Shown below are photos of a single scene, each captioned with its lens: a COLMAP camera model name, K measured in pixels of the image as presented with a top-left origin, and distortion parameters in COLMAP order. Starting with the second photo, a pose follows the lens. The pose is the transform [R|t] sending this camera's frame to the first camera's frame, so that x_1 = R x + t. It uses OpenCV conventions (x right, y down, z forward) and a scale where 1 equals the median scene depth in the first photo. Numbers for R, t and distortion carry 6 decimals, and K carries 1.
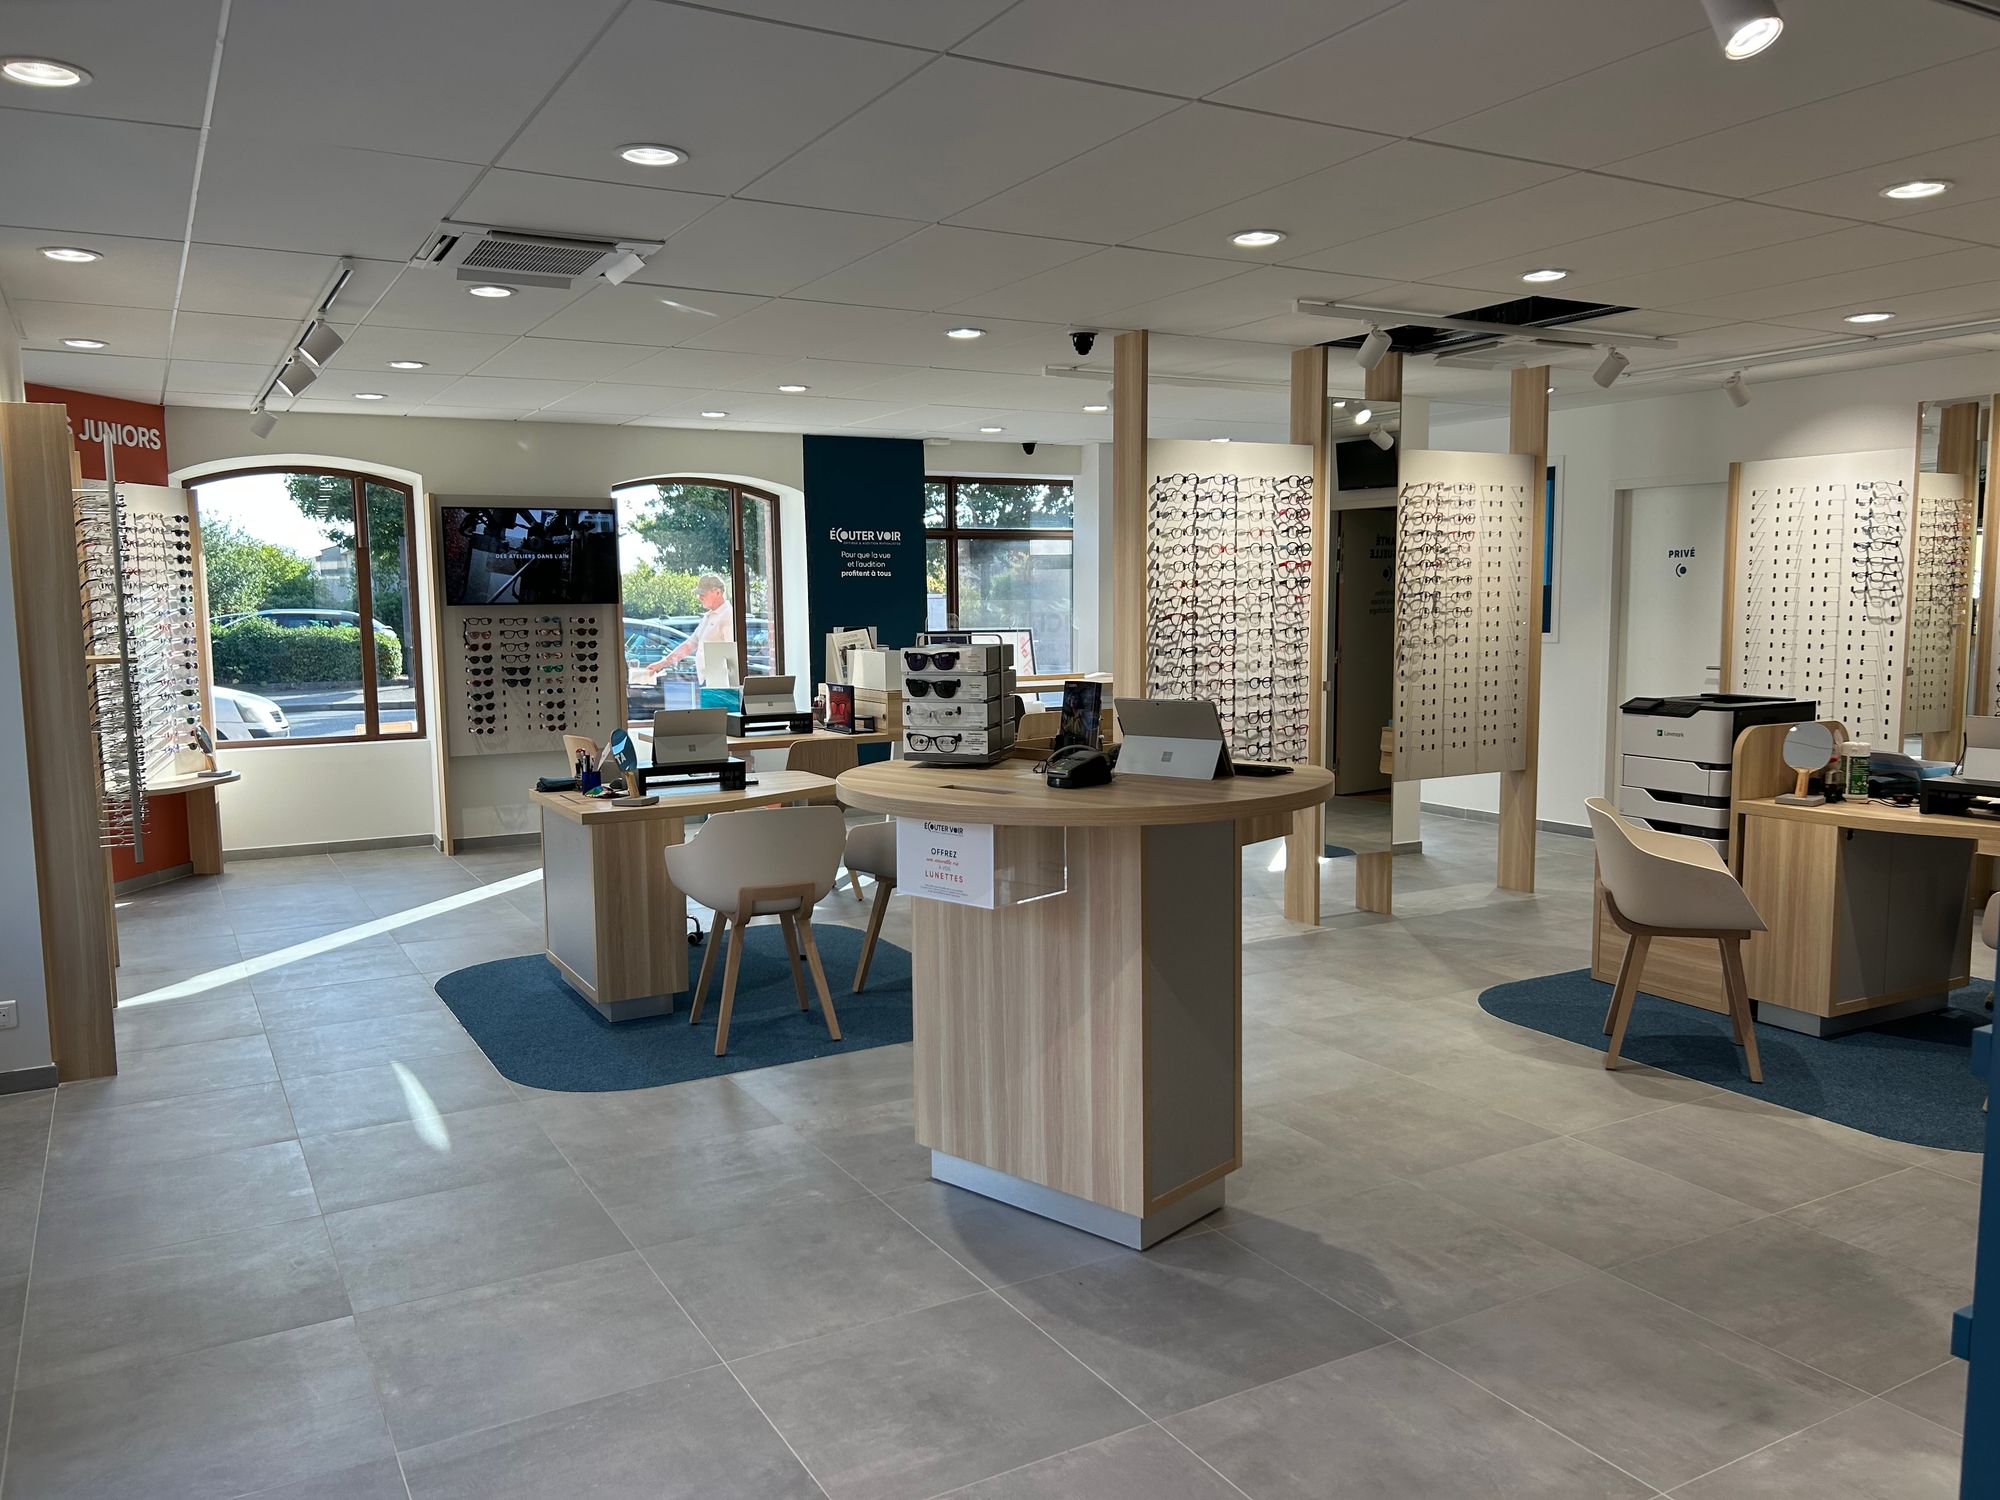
lens RADIAL K [[1511.0, 0, 999.0], [0, 1511.0, 759.7], [0, 0, 1]] dist [0.062128, -0.065829]
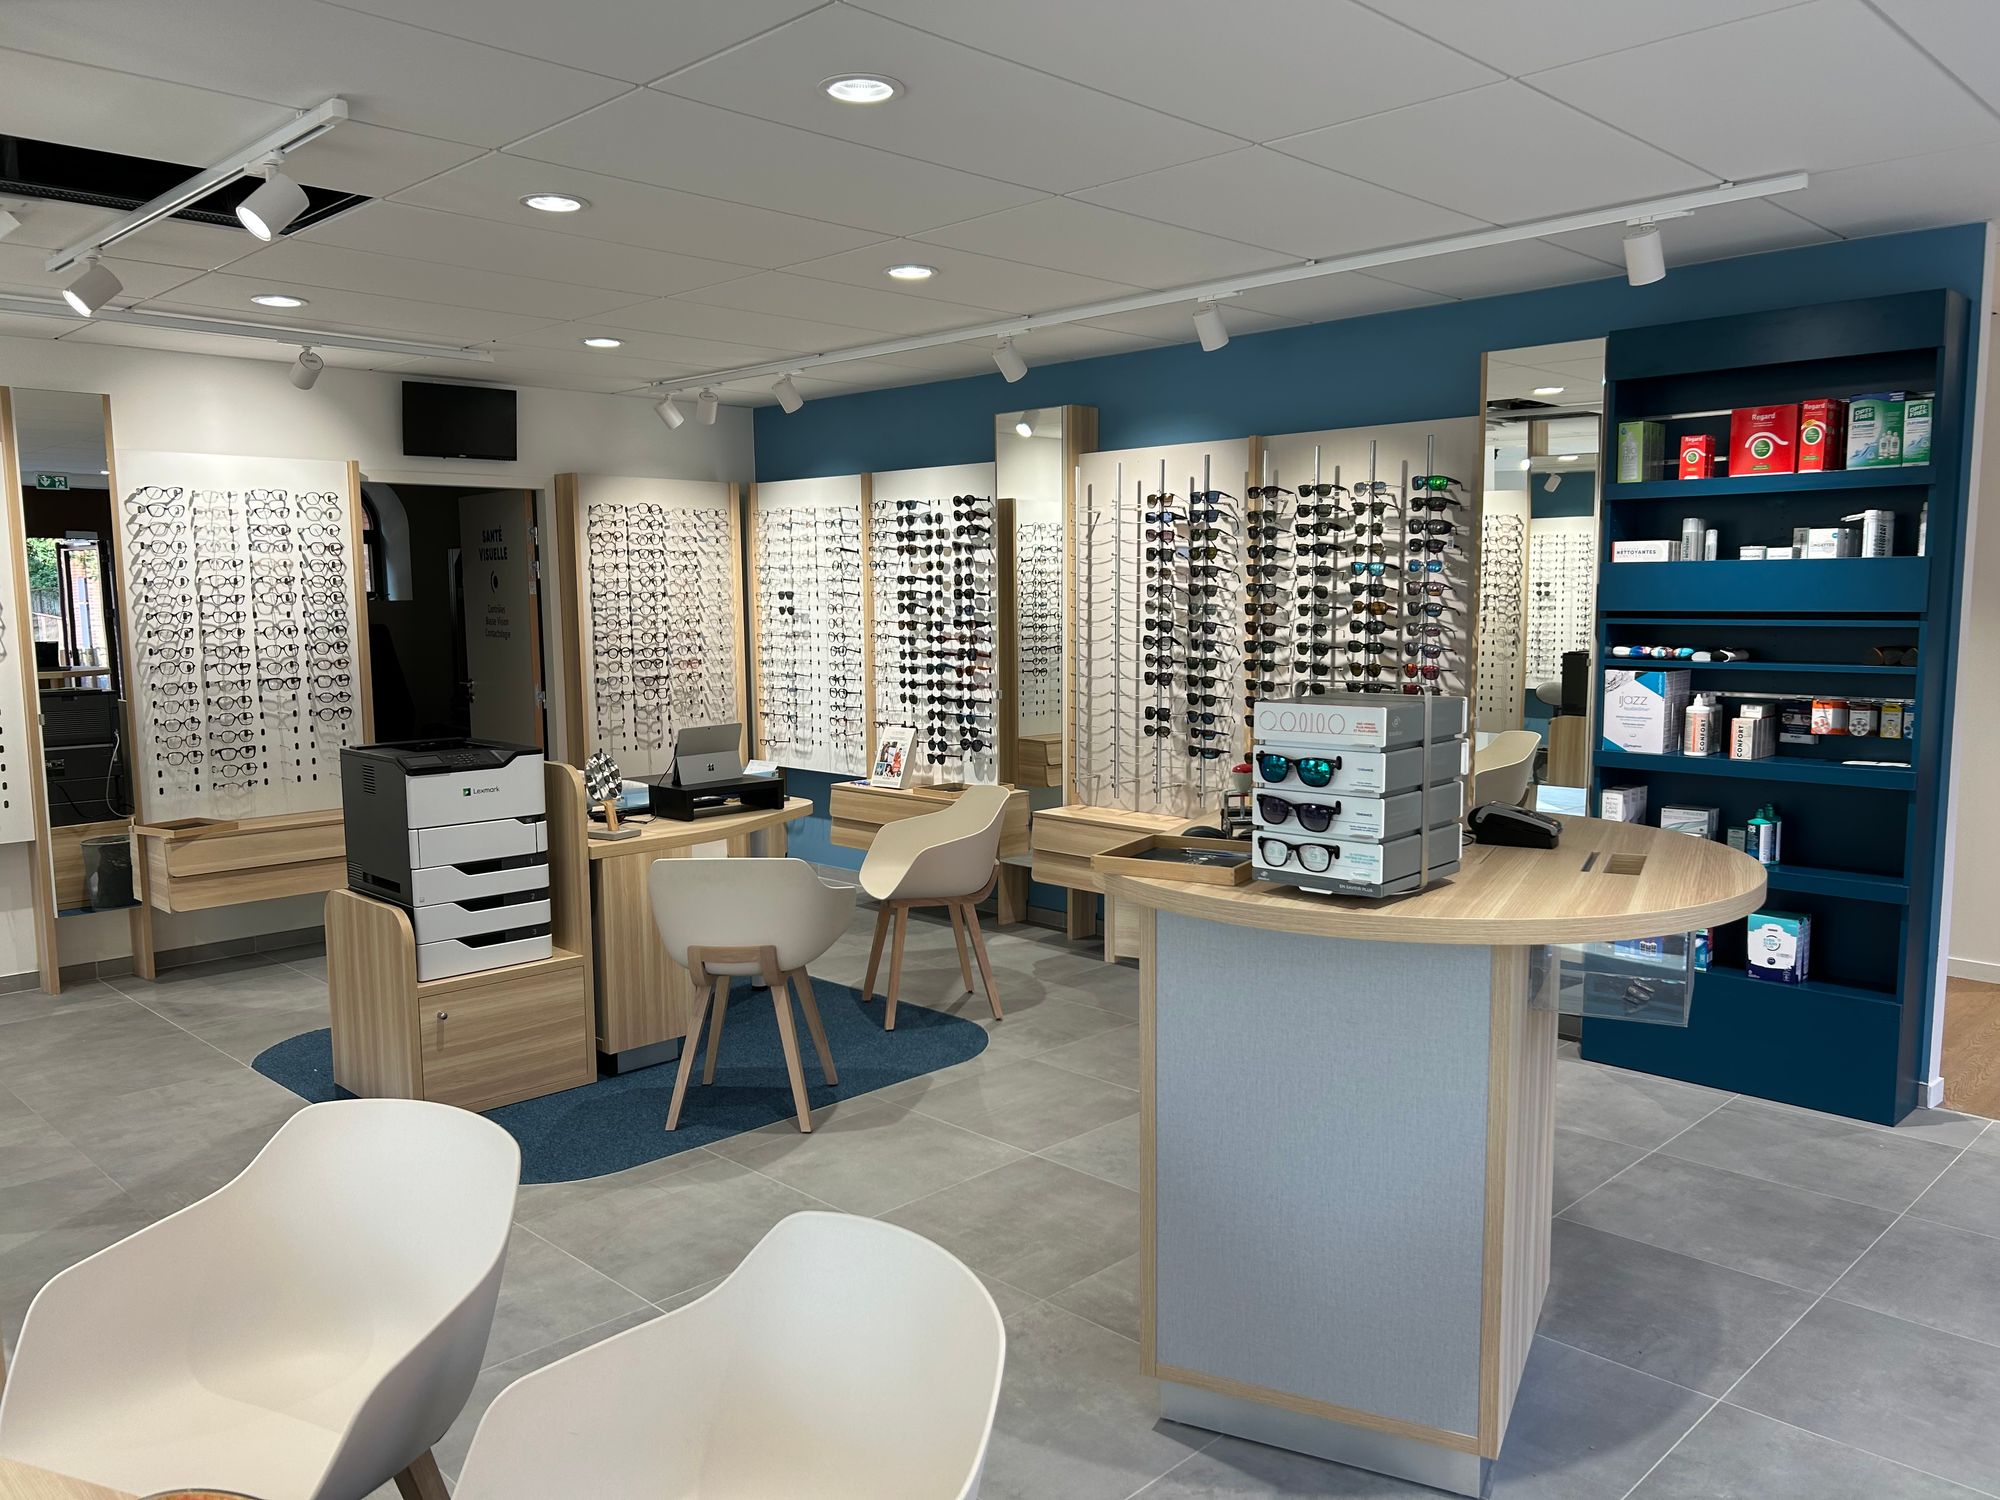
lens RADIAL K [[1511.0, 0, 995.4], [0, 1511.0, 763.2], [0, 0, 1]] dist [0.062128, -0.065829]
pose [[-0.268839, -0.101562, 0.957816, -0.539555], [0.116740, 0.983658, 0.137069, -0.143492], [-0.956084, 0.148664, -0.252589, 1.197364]]
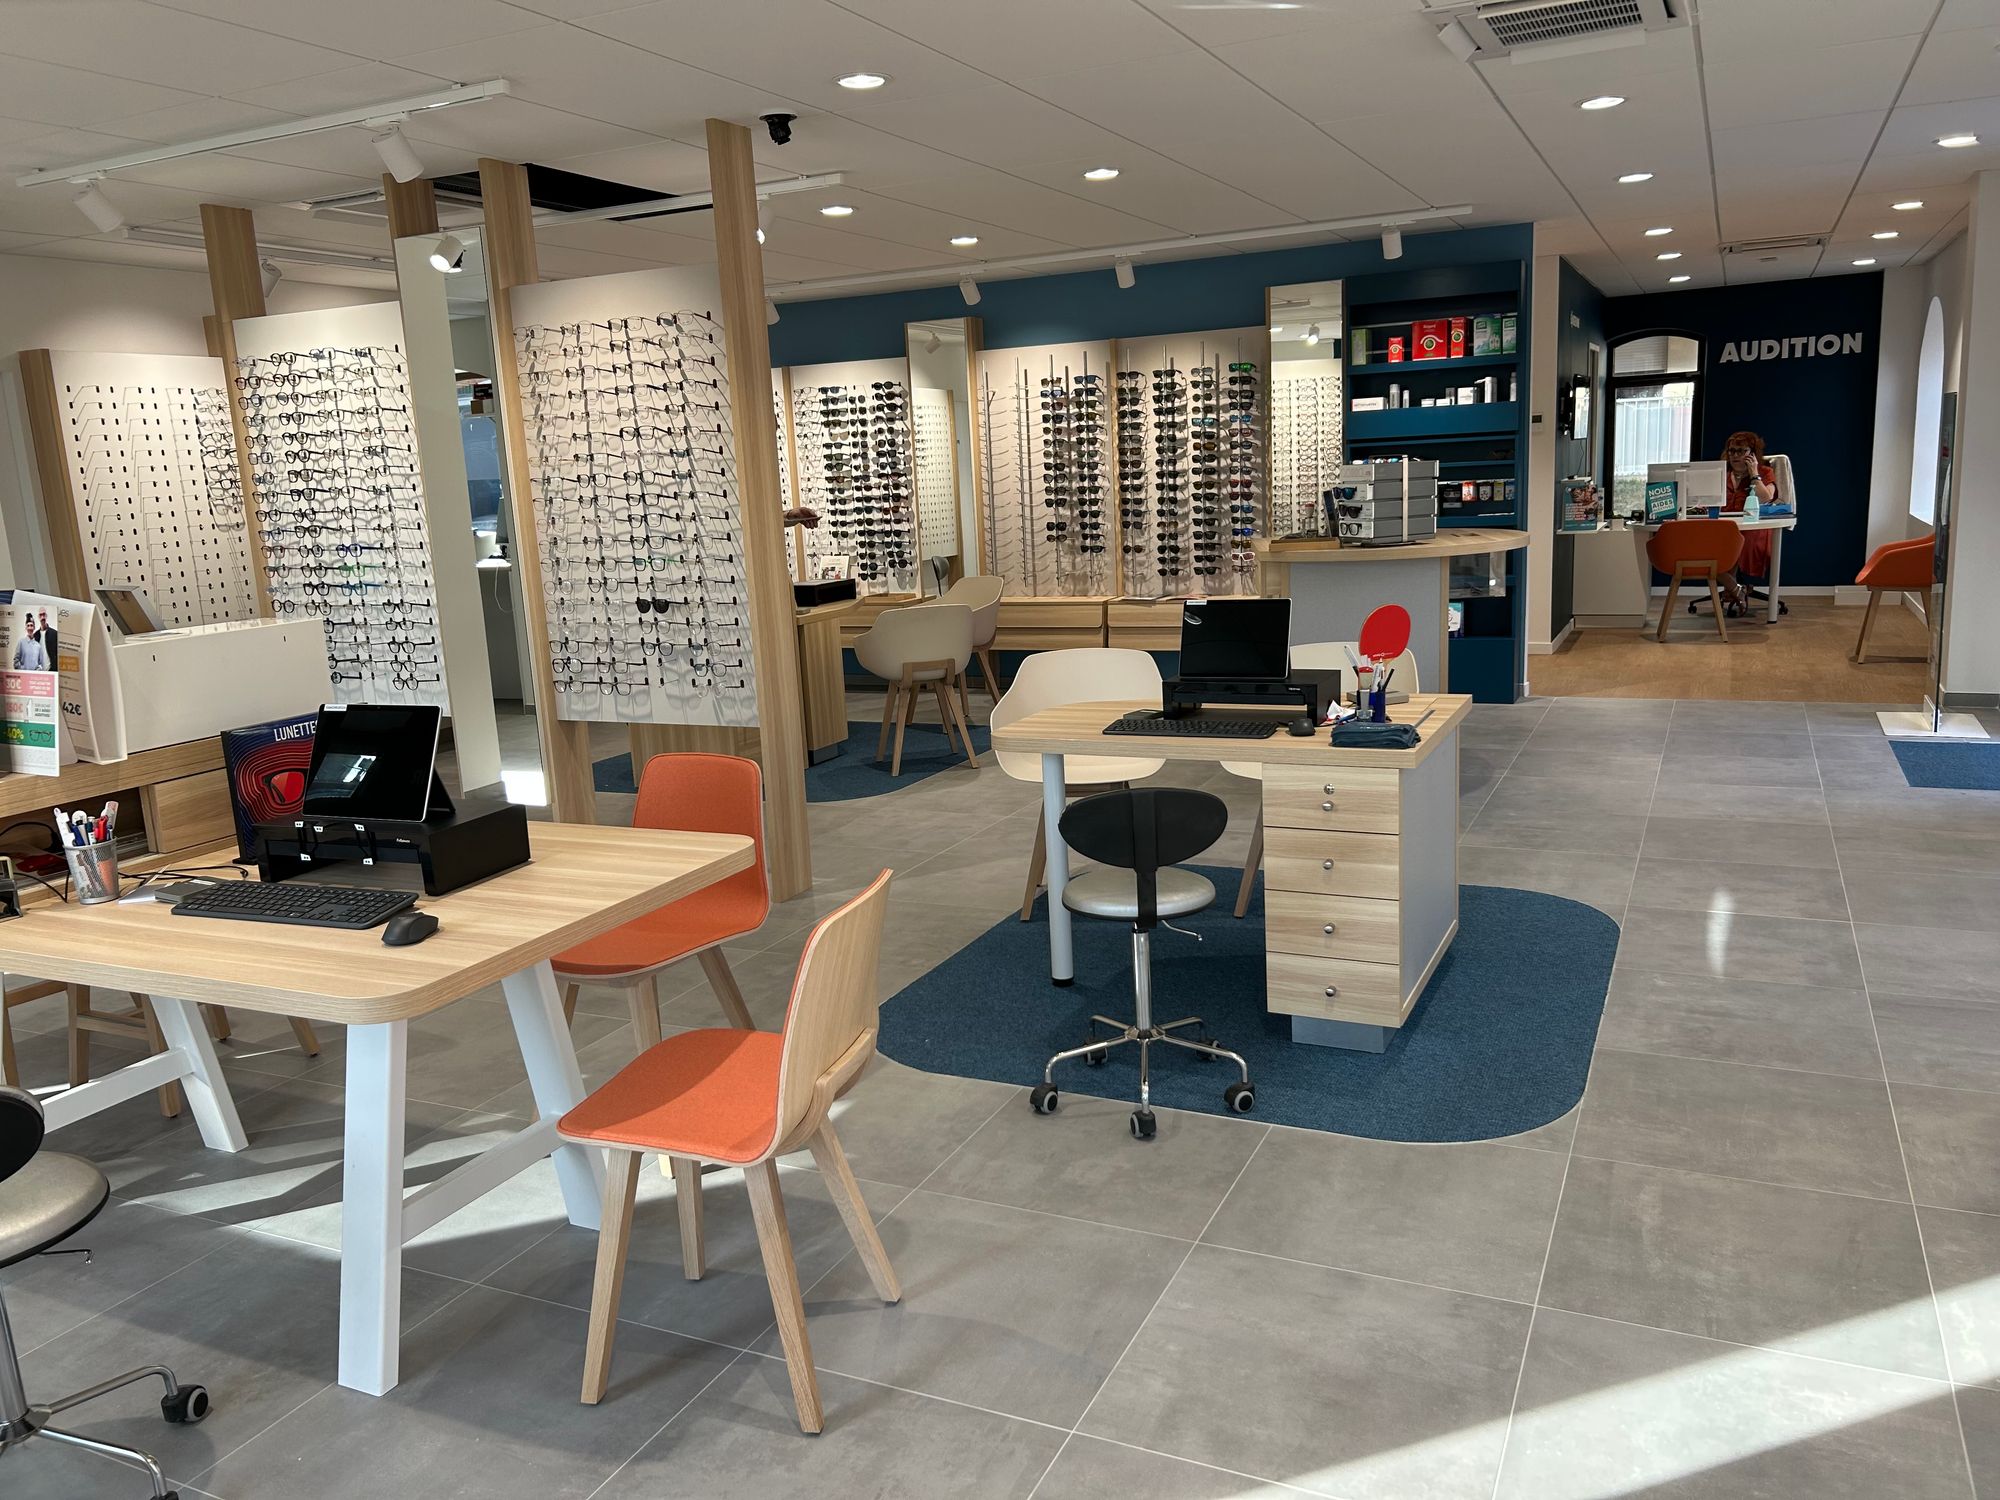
lens RADIAL K [[1511.0, 0, 1028.1], [0, 1511.0, 745.2], [0, 0, 1]] dist [0.062128, -0.065829]
pose [[-0.583275, -0.115775, 0.803982, -0.944859], [0.144922, 0.959077, 0.243247, -0.205331], [-0.799242, 0.258395, -0.542627, 1.954447]]
